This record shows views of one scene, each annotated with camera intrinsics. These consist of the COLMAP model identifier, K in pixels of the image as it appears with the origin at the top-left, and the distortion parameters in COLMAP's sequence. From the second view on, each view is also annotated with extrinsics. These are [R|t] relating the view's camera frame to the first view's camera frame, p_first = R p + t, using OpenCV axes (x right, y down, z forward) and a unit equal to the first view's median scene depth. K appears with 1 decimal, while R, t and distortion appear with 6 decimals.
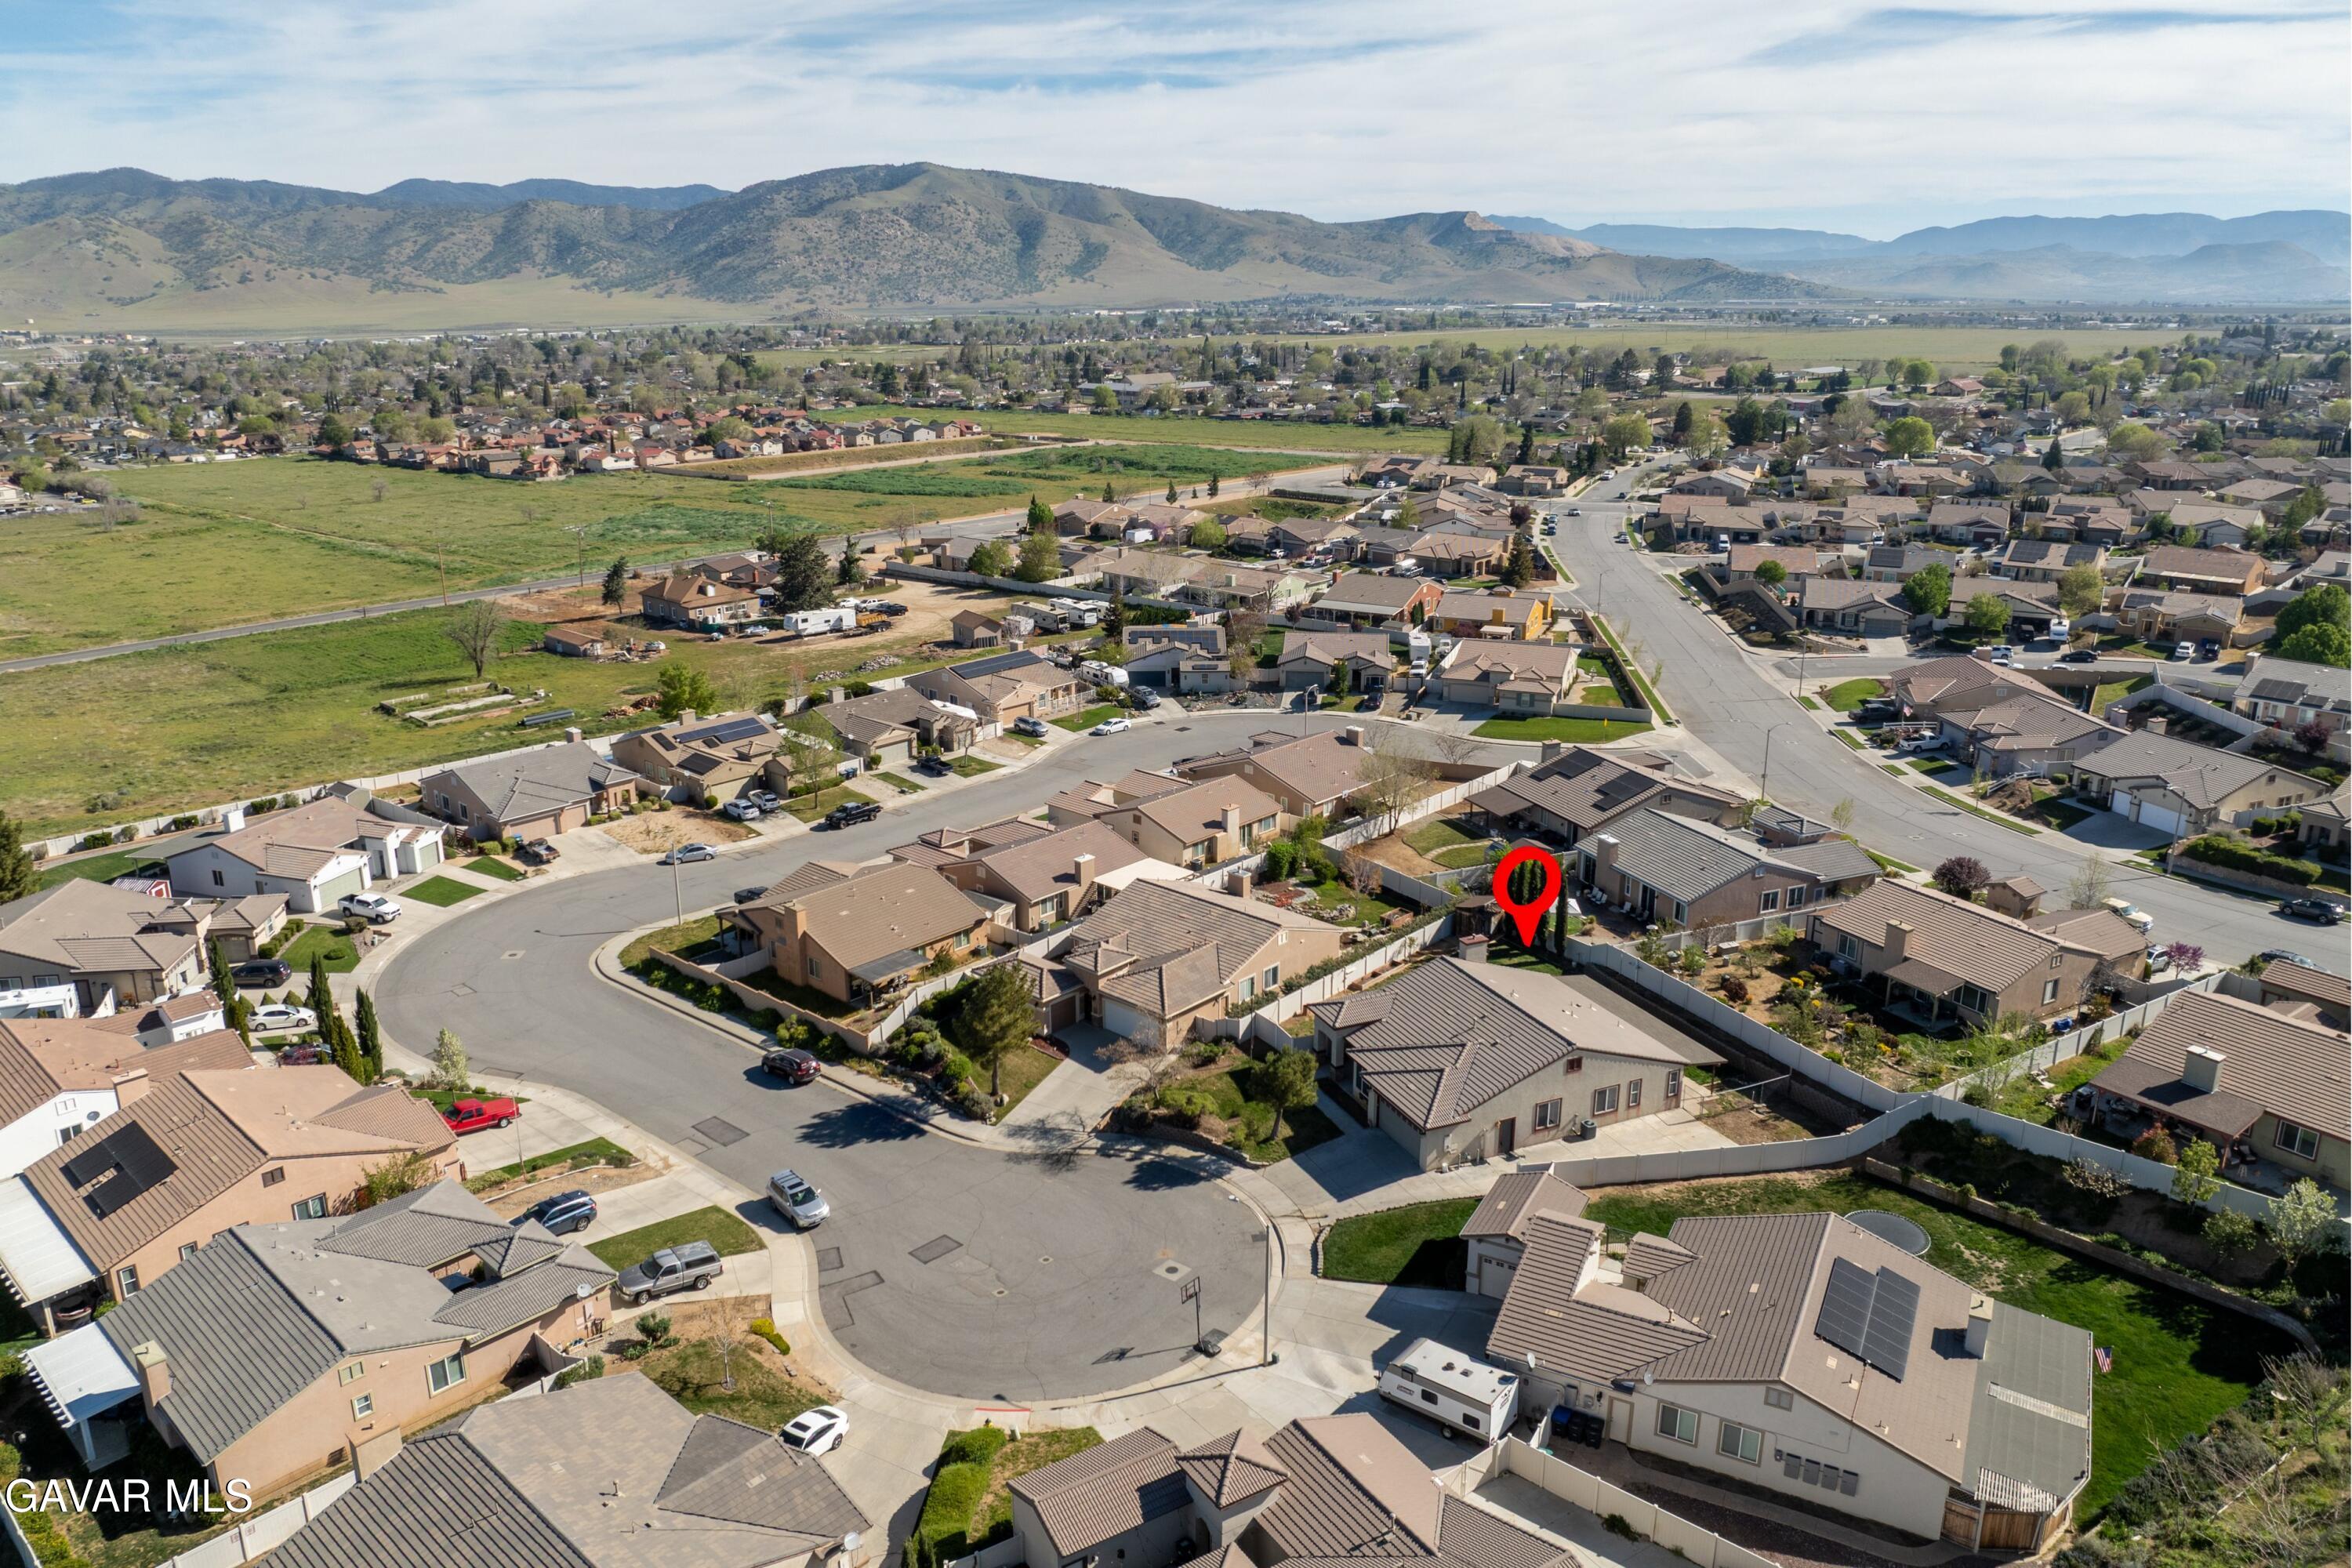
lens RADIAL K [[1660.6, 0, 1177.3], [0, 1660.6, 744.6], [0, 0, 1]] dist [-0.029431, -0.001904]
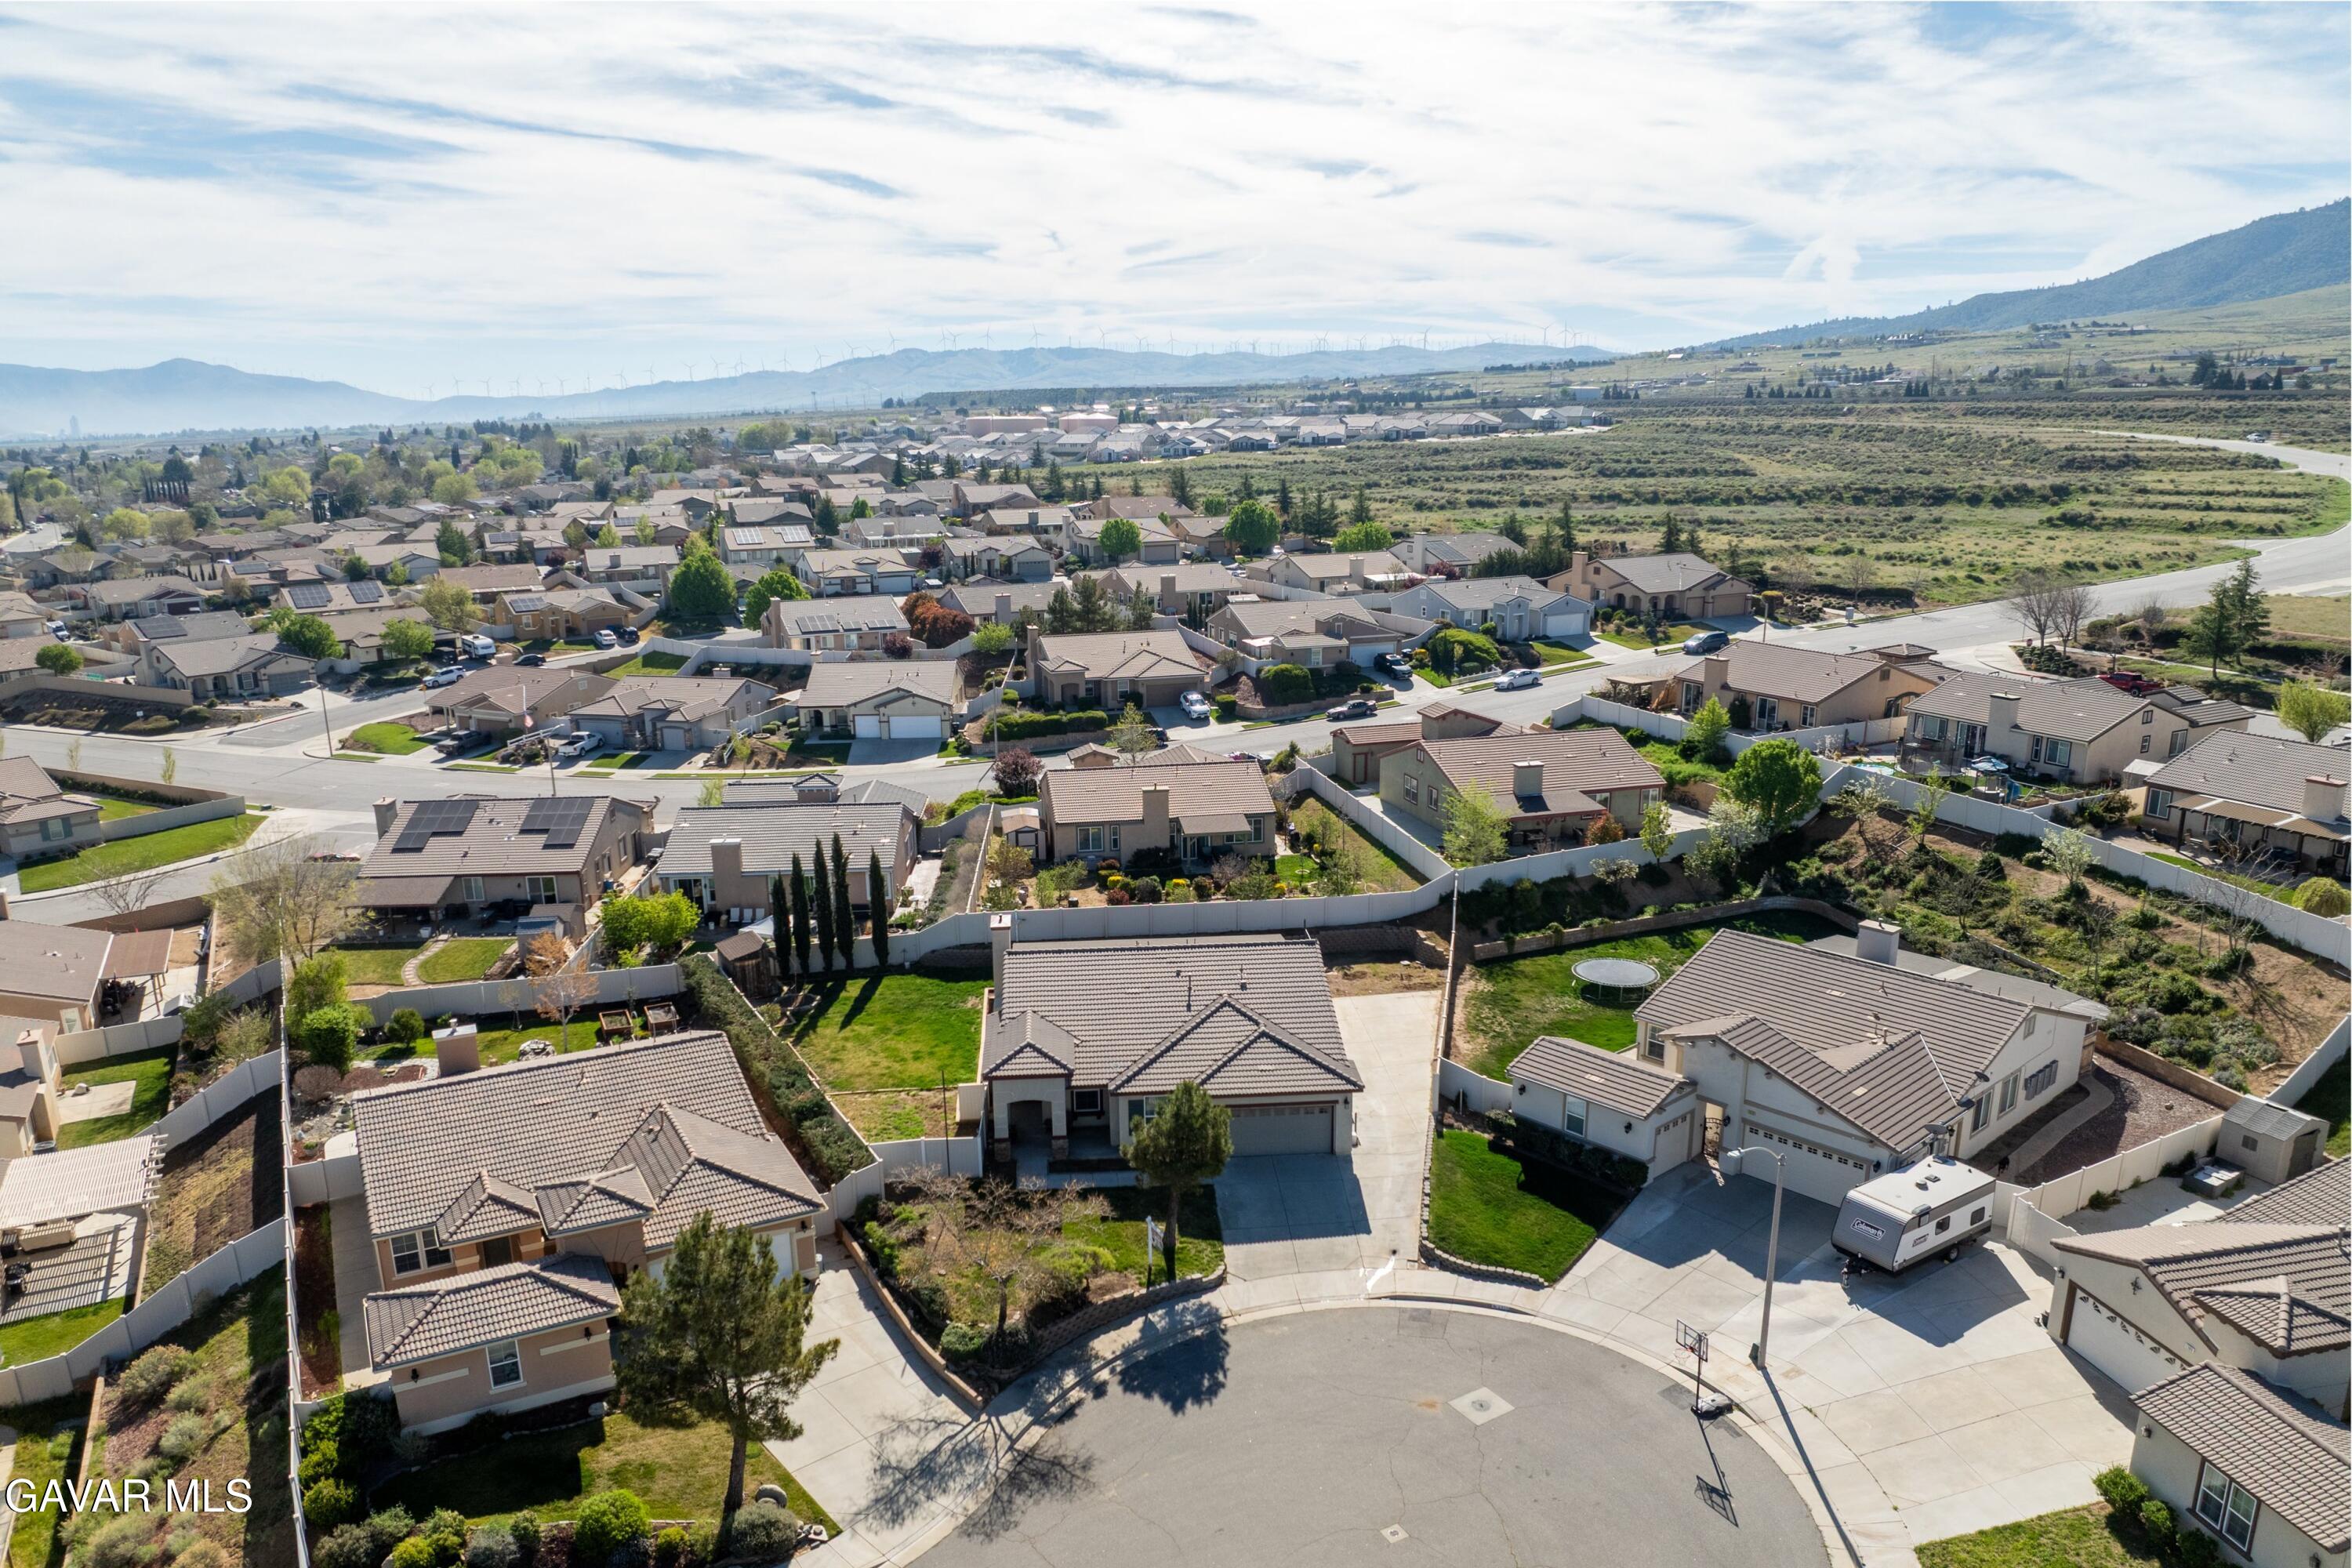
lens RADIAL K [[1655.3, 0, 1177.9], [0, 1655.3, 869.5], [0, 0, 1]] dist [-0.040245, 0.002569]
pose [[0.335692, -0.258487, 0.905812, -0.300929], [0.269879, 0.947693, 0.170422, -0.001949], [-0.902483, 0.187251, 0.387894, 0.462971]]
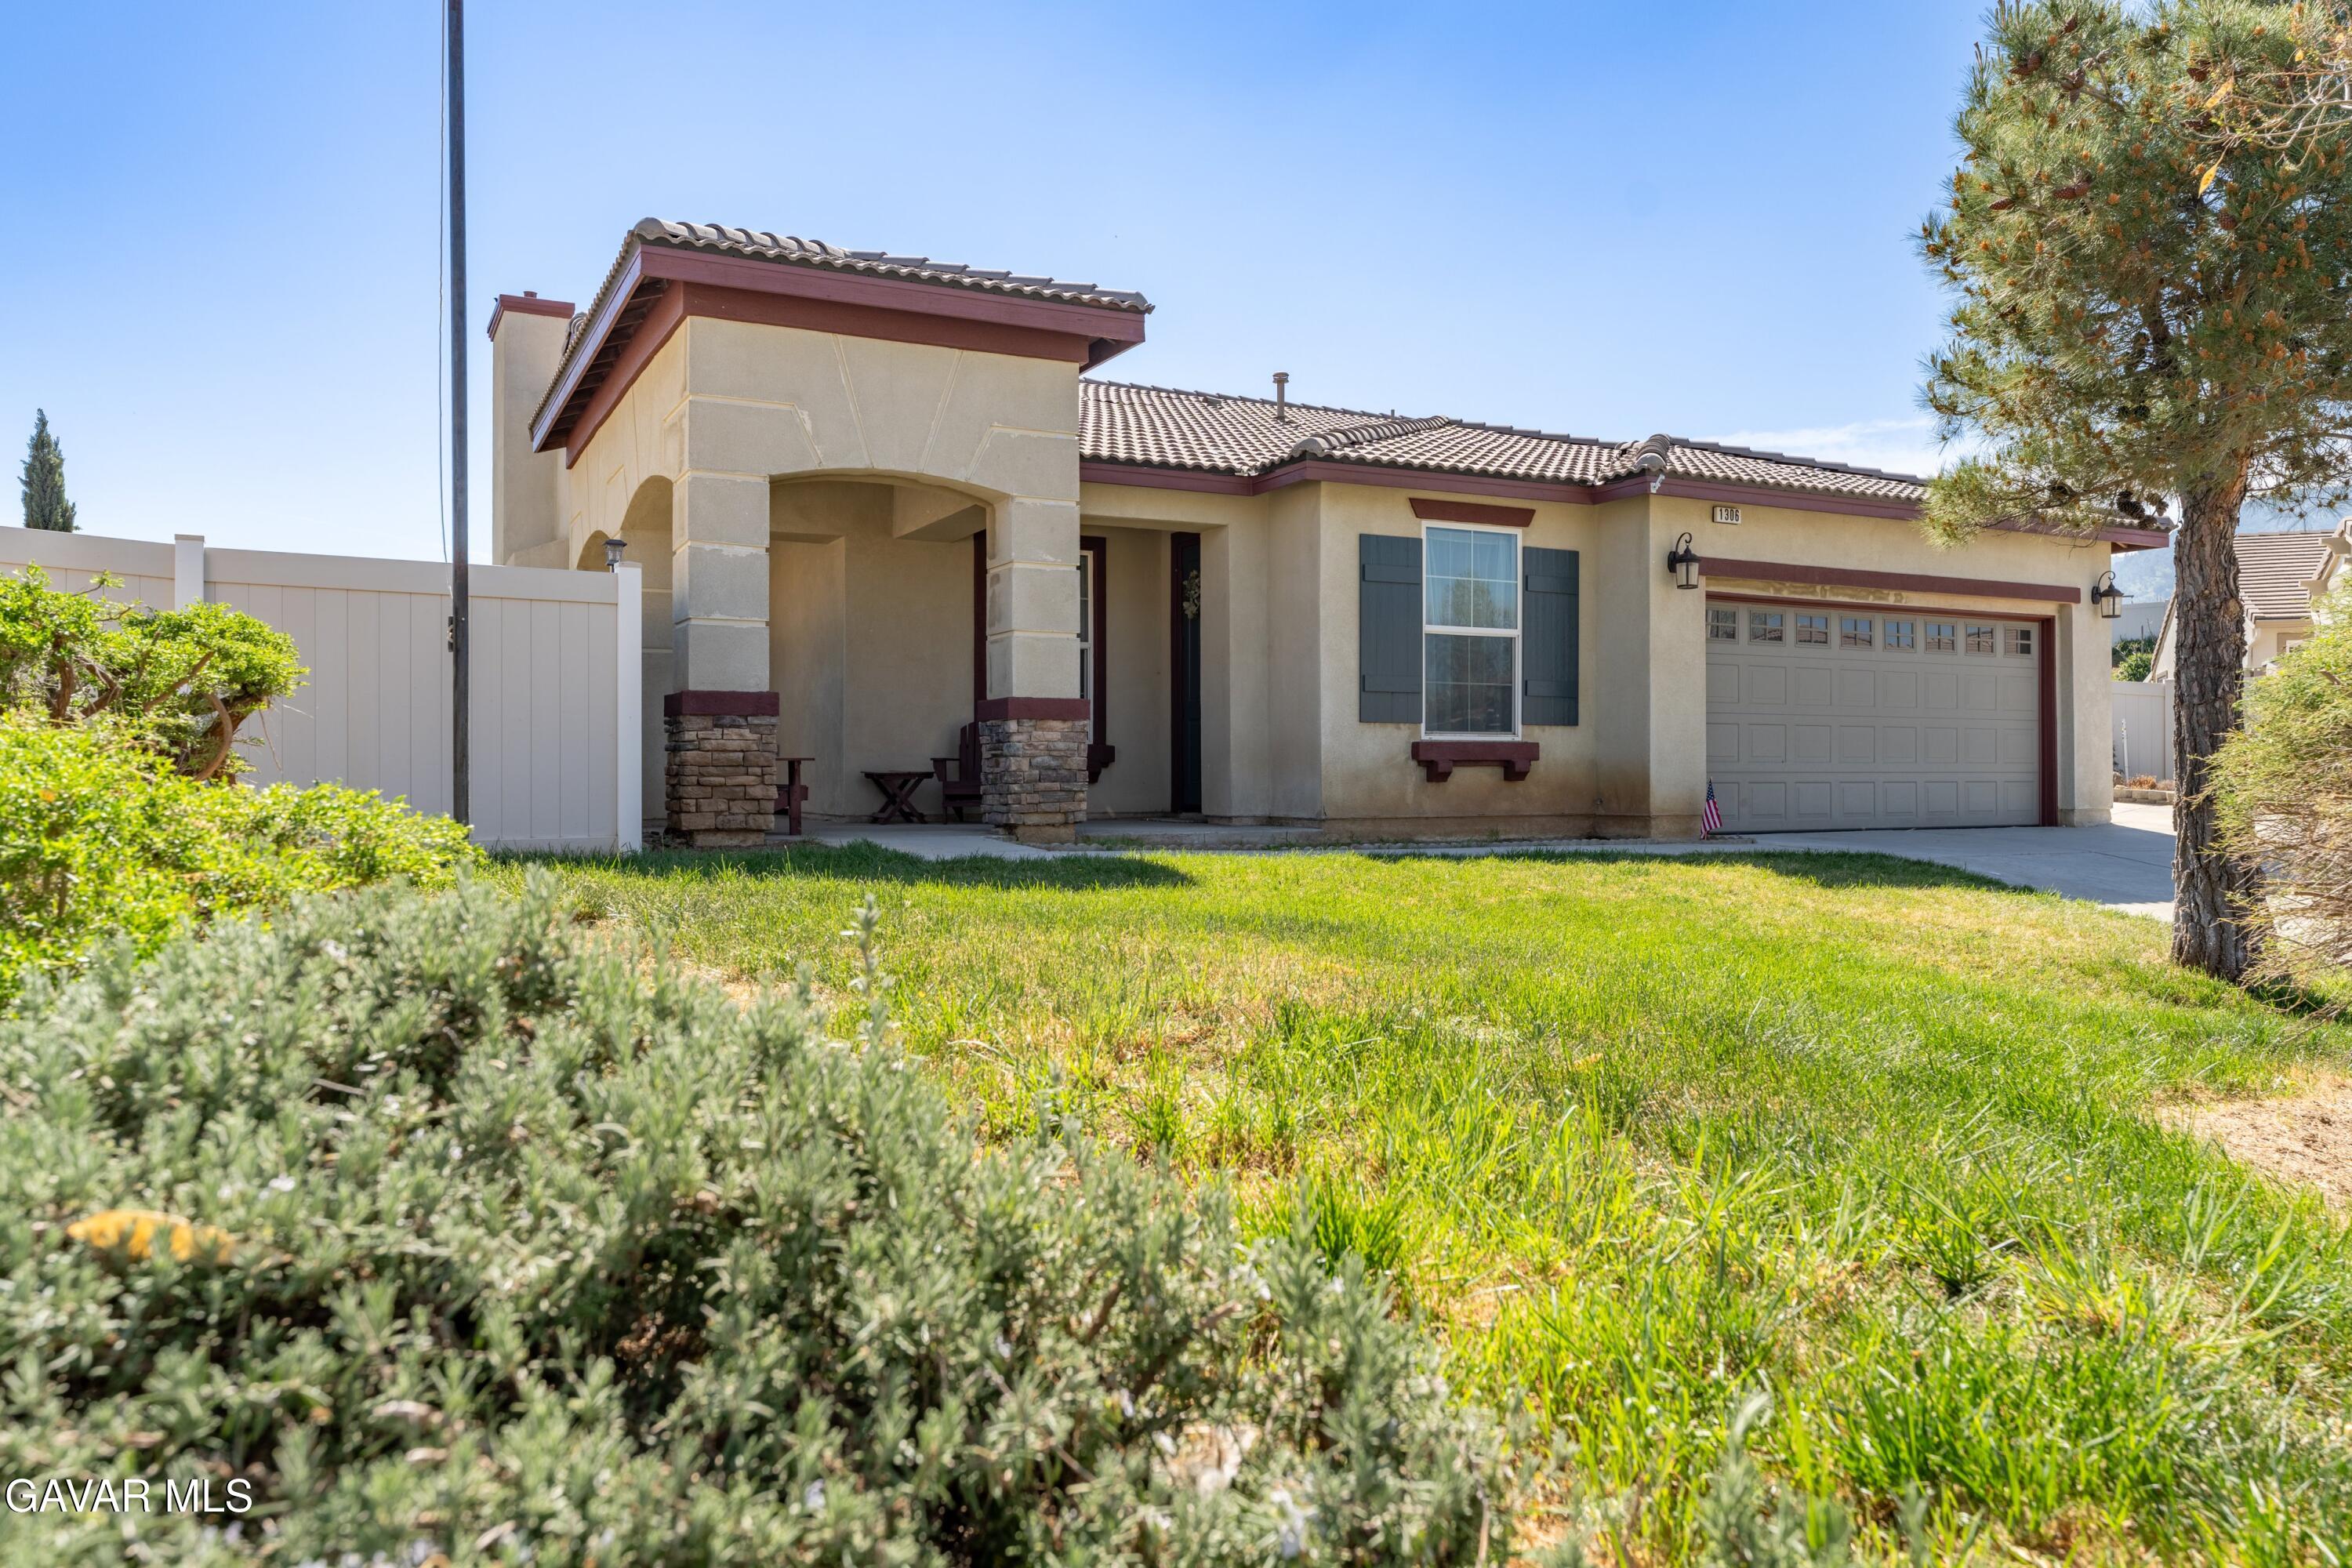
lens RADIAL K [[1622.5, 0, 1178.5], [0, 1622.5, 771.8], [0, 0, 1]] dist [0.001937, 0.000757]
pose [[-0.067370, 0.004459, 0.997718, -0.015078], [0.275890, 0.961082, 0.014333, 0.133925], [-0.958825, 0.276226, -0.065978, 0.672436]]
